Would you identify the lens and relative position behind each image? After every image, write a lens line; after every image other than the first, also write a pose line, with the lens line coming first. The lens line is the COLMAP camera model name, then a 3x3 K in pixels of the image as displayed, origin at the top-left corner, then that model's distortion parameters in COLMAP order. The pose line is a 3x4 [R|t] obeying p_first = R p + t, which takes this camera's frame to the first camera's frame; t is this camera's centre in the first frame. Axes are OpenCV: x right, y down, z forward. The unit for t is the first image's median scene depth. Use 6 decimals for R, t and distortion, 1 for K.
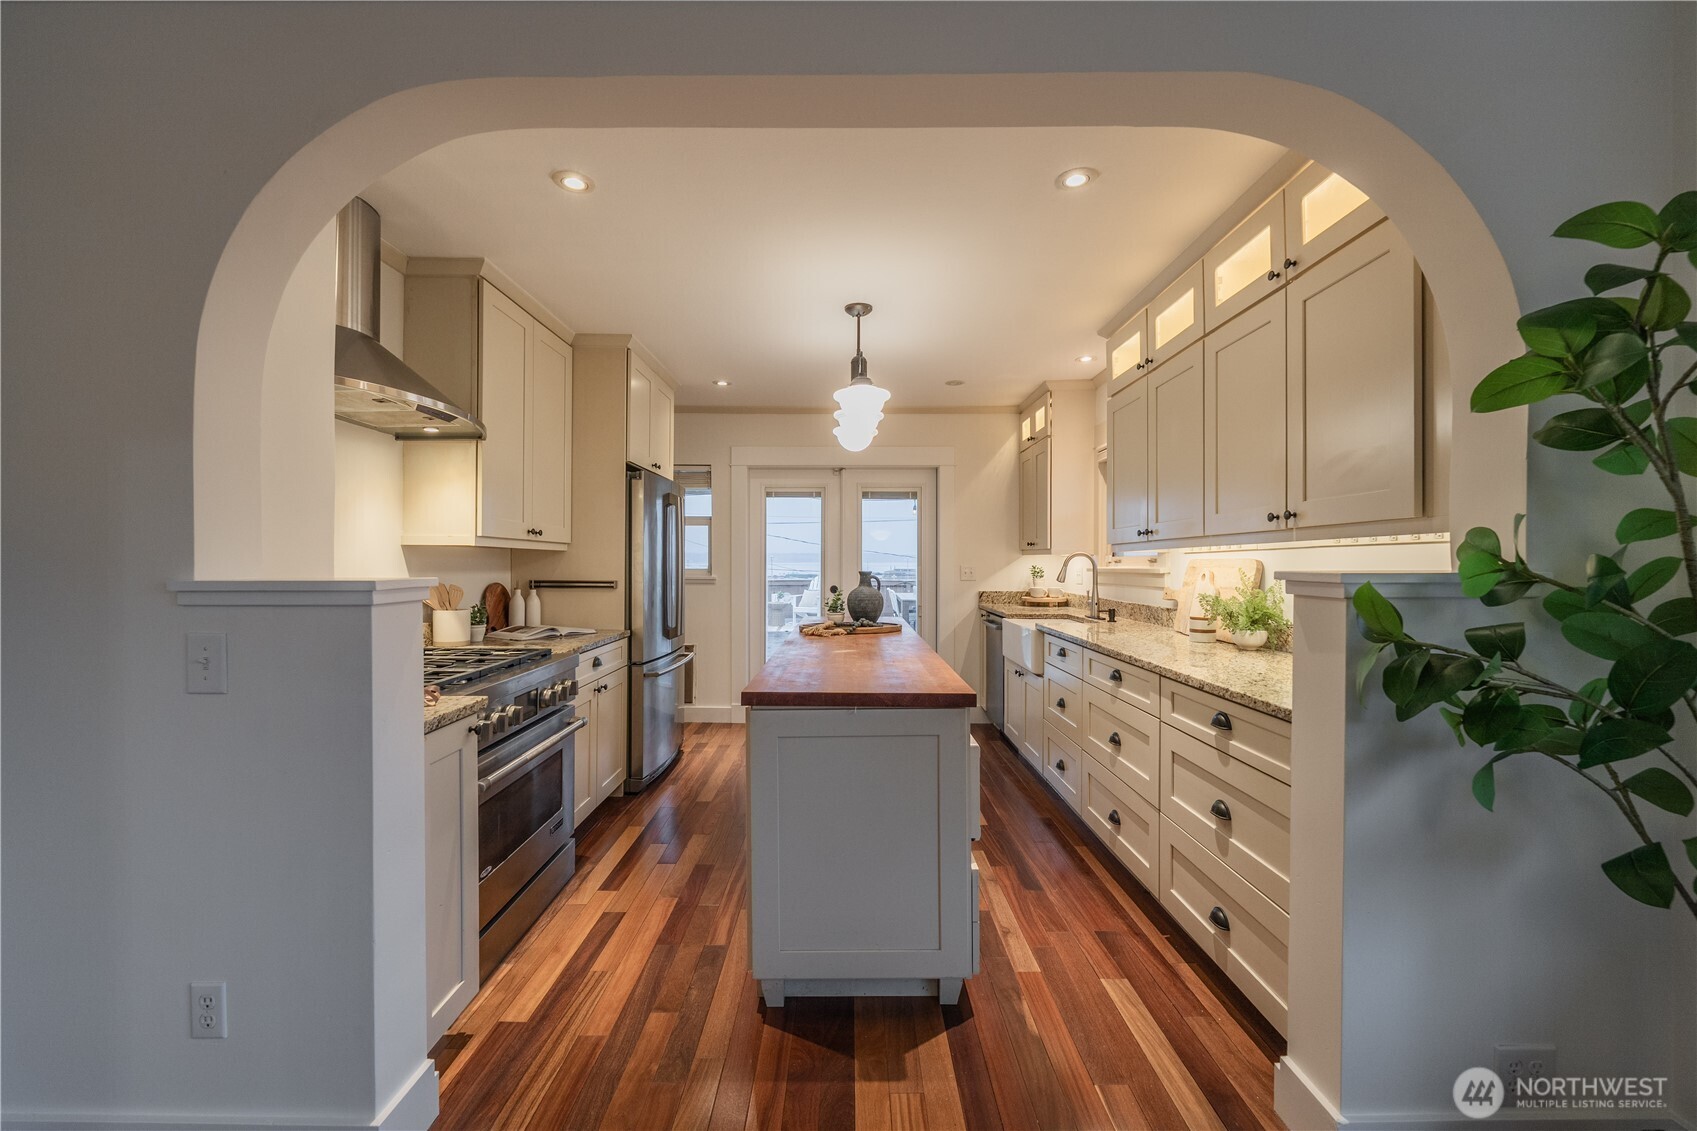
lens RADIAL K [[682.9, 0, 843.2], [0, 682.9, 566.2], [0, 0, 1]] dist [-0.001453, -0.001607]
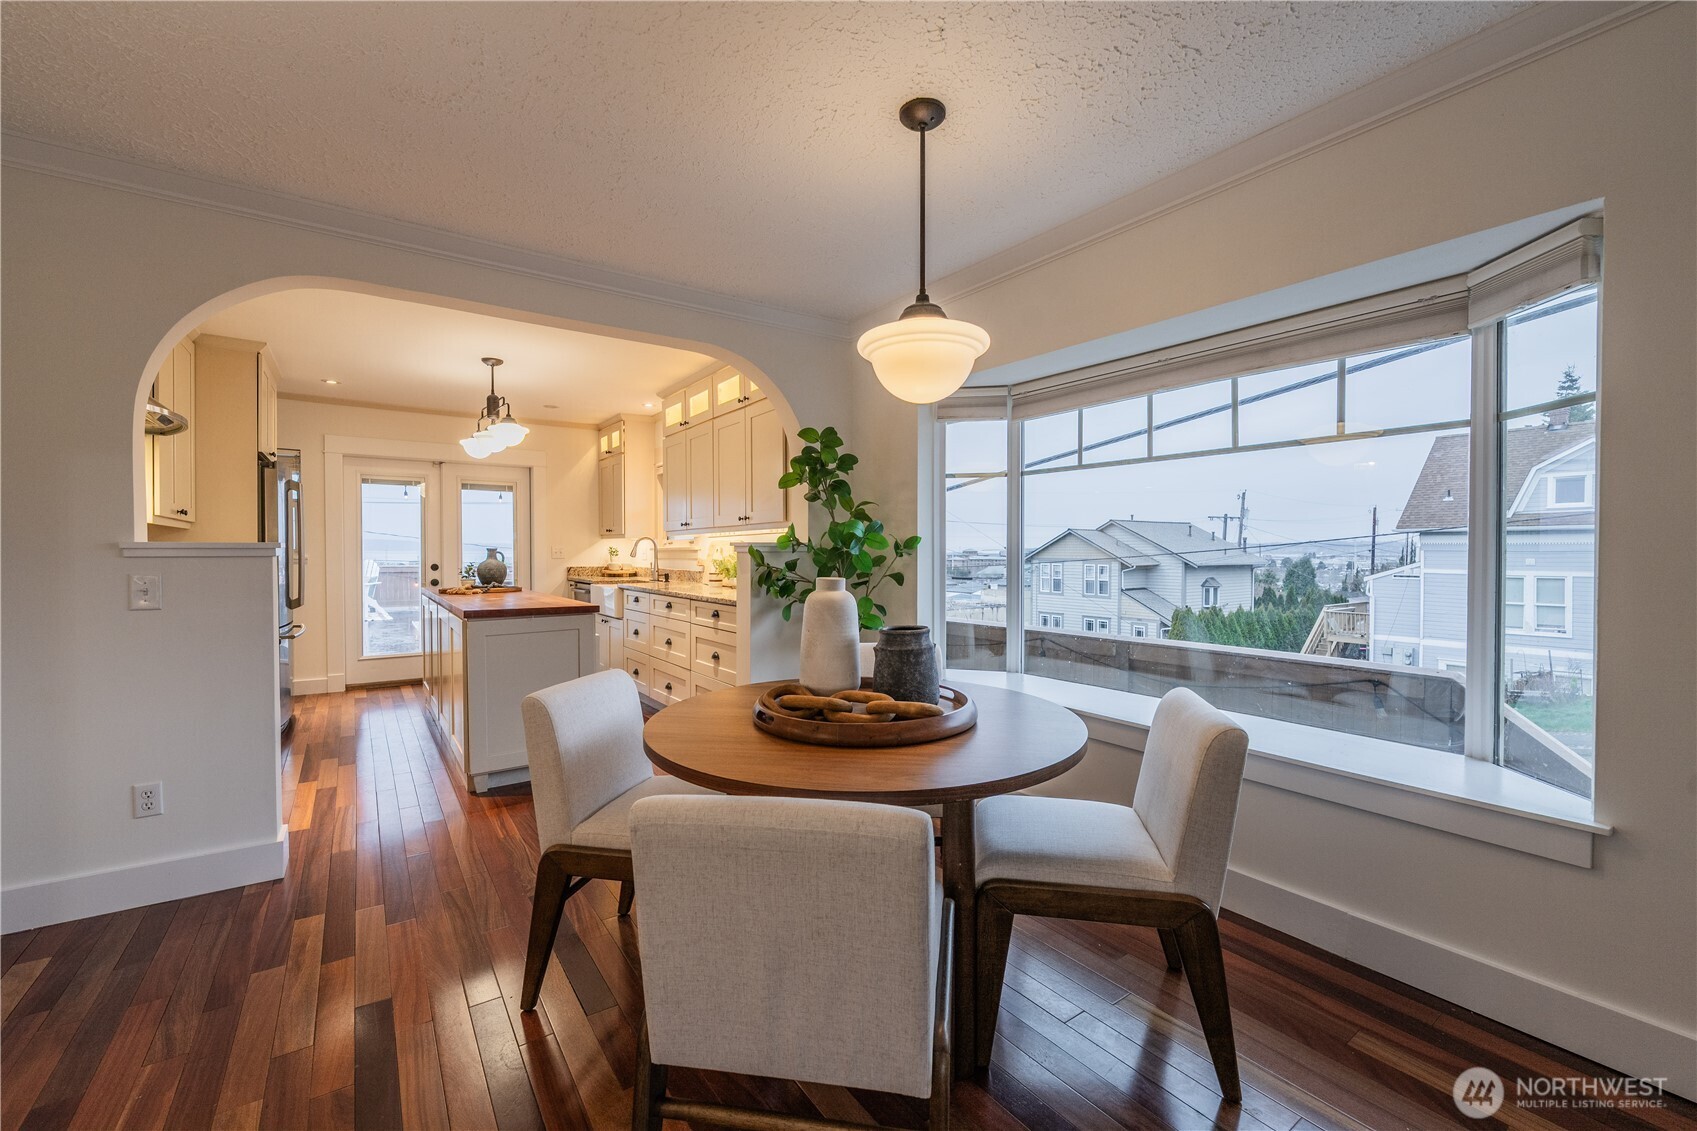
lens RADIAL K [[682.9, 0, 840.0], [0, 682.9, 563.4], [0, 0, 1]] dist [-0.001453, -0.001607]
pose [[0.812879, -0.011178, 0.582325, -0.197913], [0.003454, 0.999891, 0.014372, 0.020877], [-0.582422, -0.009671, 0.812829, -0.512629]]
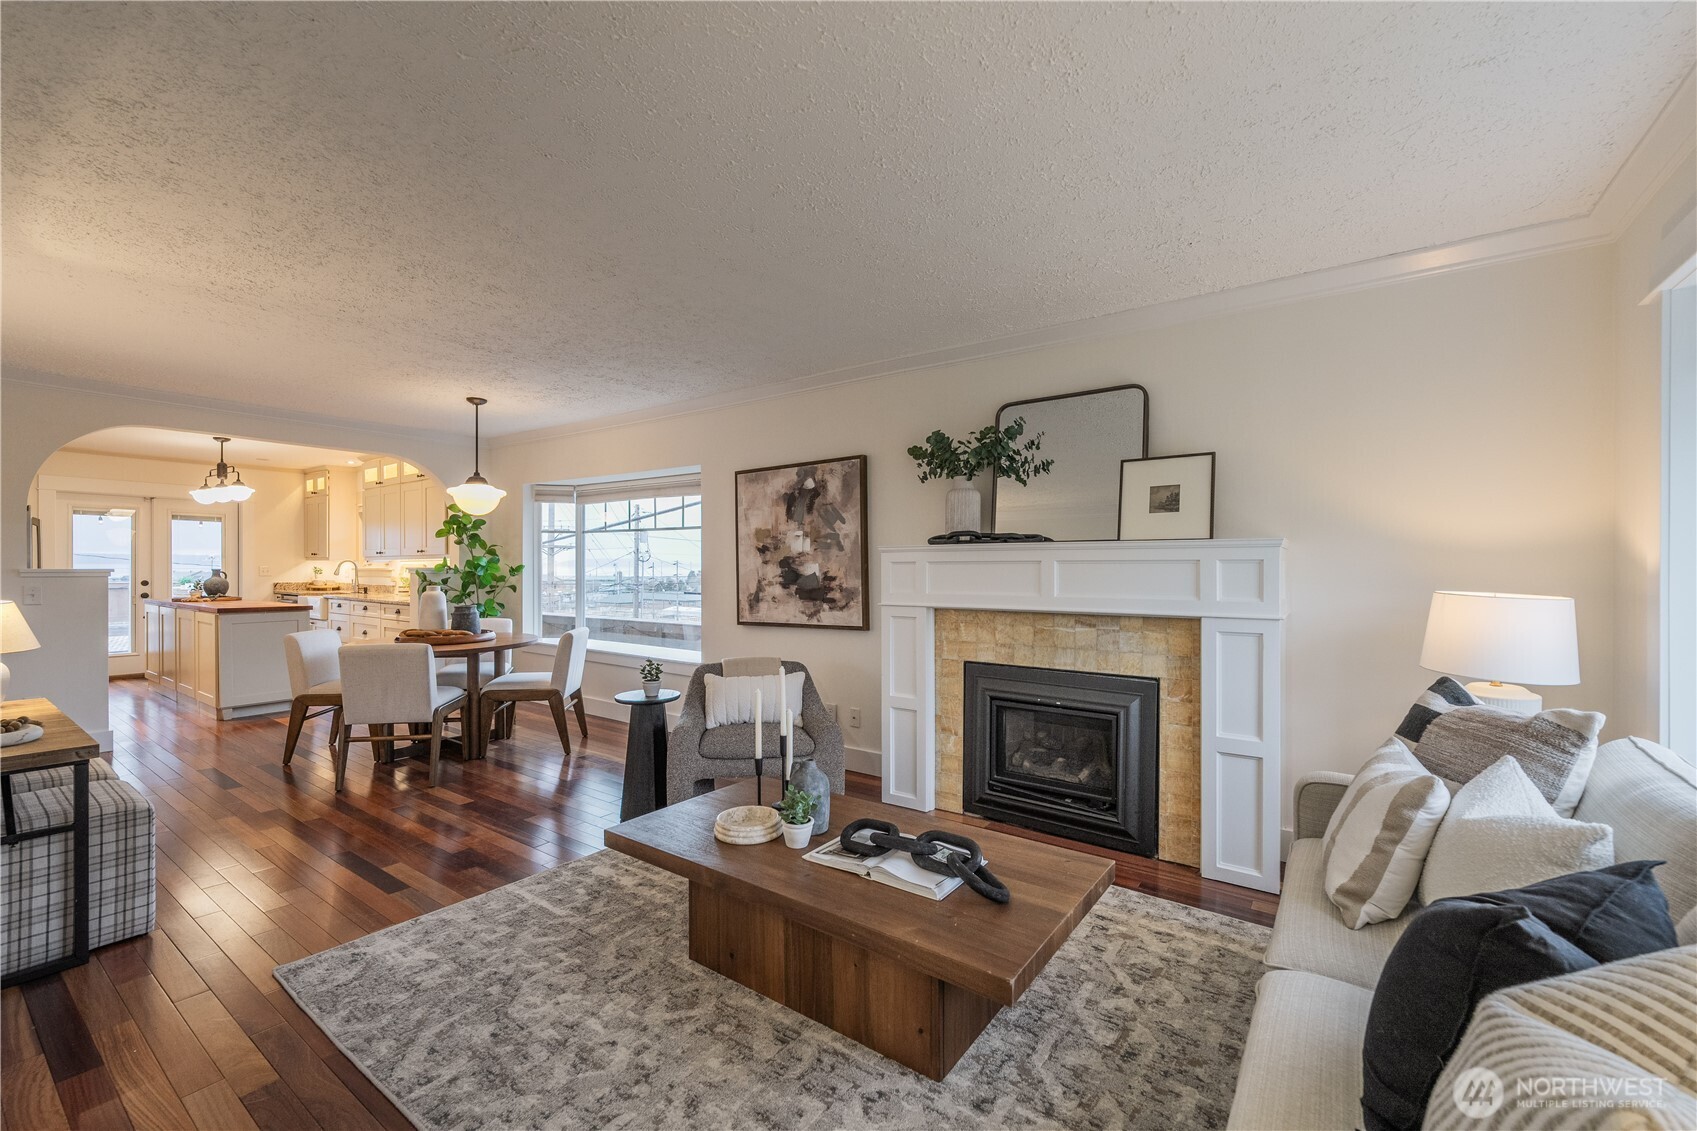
lens RADIAL K [[682.9, 0, 834.6], [0, 682.9, 571.0], [0, 0, 1]] dist [-0.001453, -0.001607]
pose [[0.572705, -0.001891, 0.819760, -0.537140], [-0.000923, 0.999995, 0.002952, 0.005717], [-0.819761, -0.002447, 0.572700, -1.486698]]
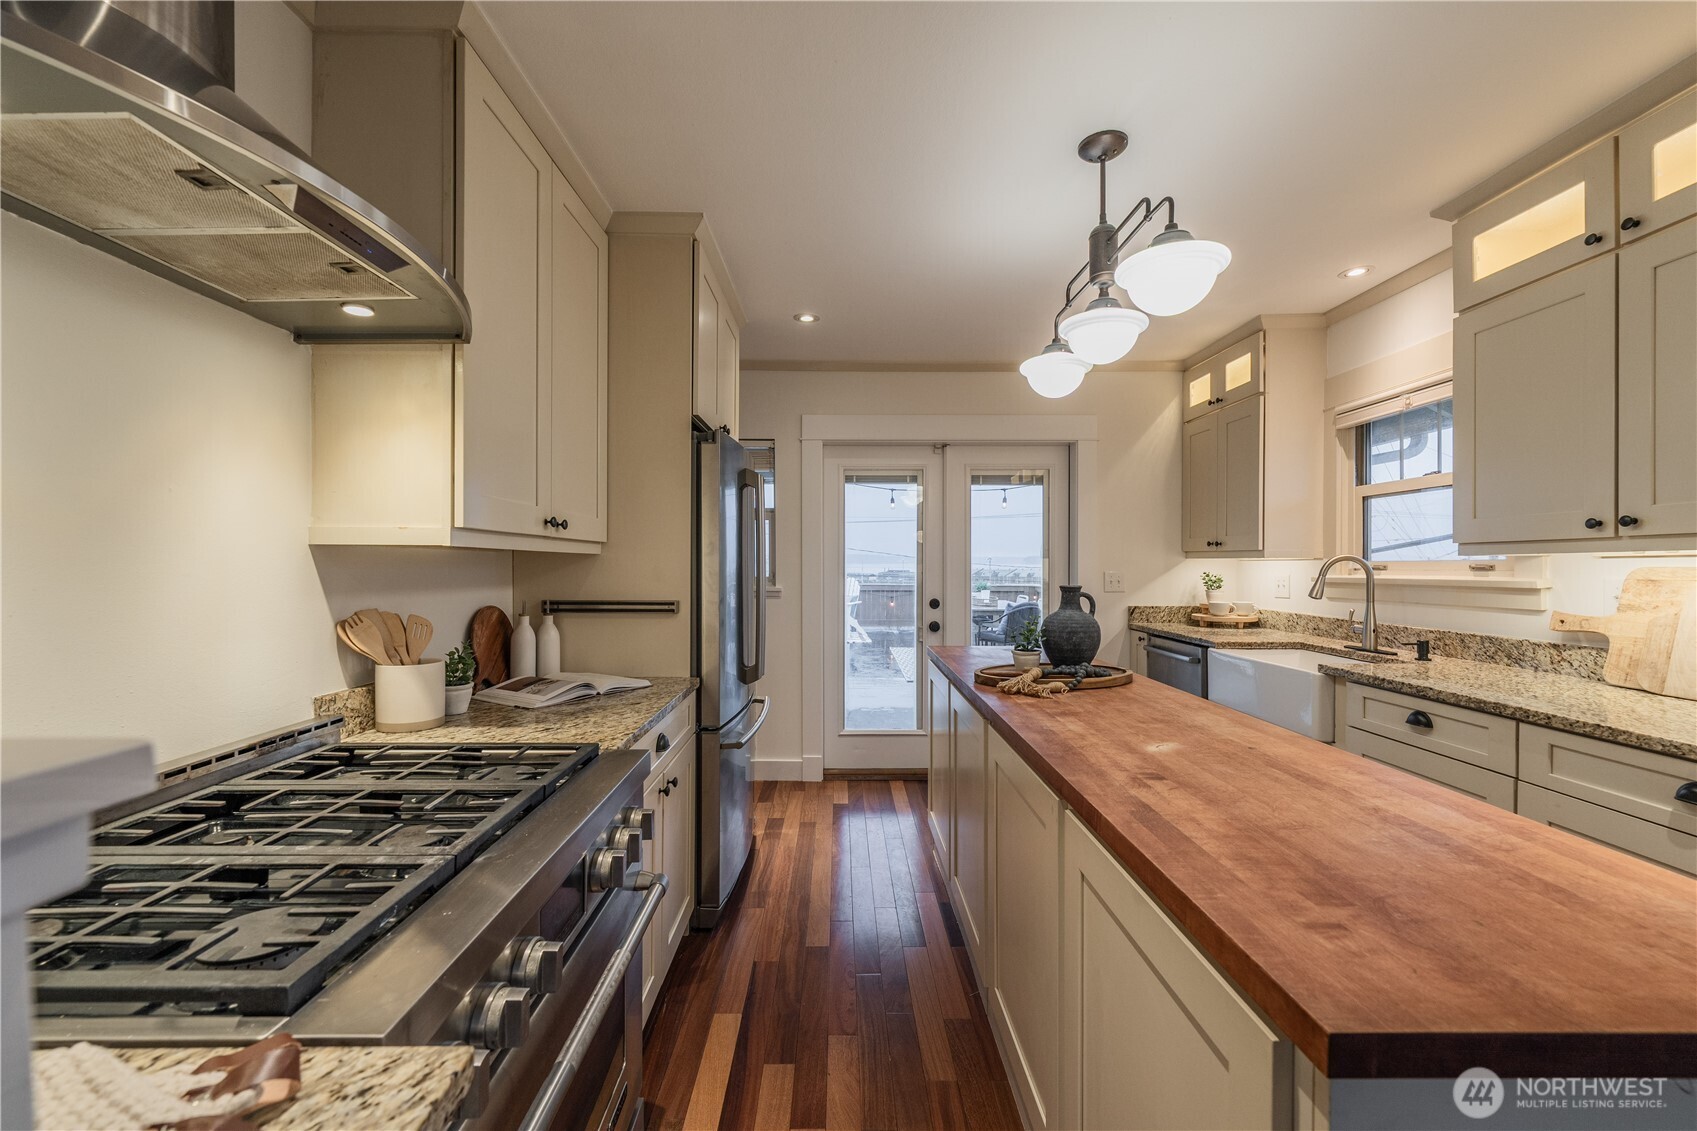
lens RADIAL K [[682.9, 0, 845.8], [0, 682.9, 571.2], [0, 0, 1]] dist [-0.001453, -0.001607]
pose [[0.999932, -0.001627, 0.011555, -0.187397], [0.001566, 0.999985, 0.005274, -0.010062], [-0.011564, -0.005256, 0.999919, 0.366462]]
